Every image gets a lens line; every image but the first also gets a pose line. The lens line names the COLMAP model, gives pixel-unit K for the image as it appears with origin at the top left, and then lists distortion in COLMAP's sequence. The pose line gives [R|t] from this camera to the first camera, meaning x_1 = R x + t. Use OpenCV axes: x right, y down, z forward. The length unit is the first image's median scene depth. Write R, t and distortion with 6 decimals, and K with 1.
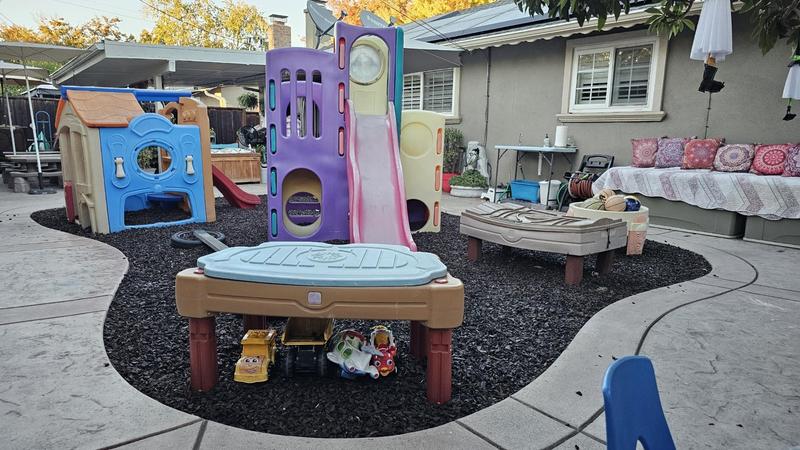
lens RADIAL K [[548.0, 0, 393.6], [0, 548.0, 224.3], [0, 0, 1]] dist [0.001562, -0.000416]
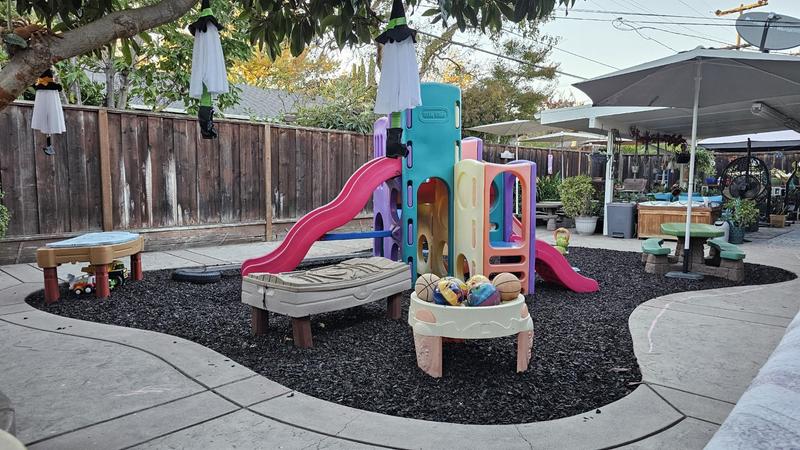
lens RADIAL K [[548.0, 0, 393.6], [0, 548.0, 224.3], [0, 0, 1]] dist [0.001562, -0.000416]
pose [[0.162403, 0.074666, -0.983895, 1.407168], [-0.163394, 0.985402, 0.047811, -0.184848], [0.973102, 0.152998, 0.172232, 1.094919]]
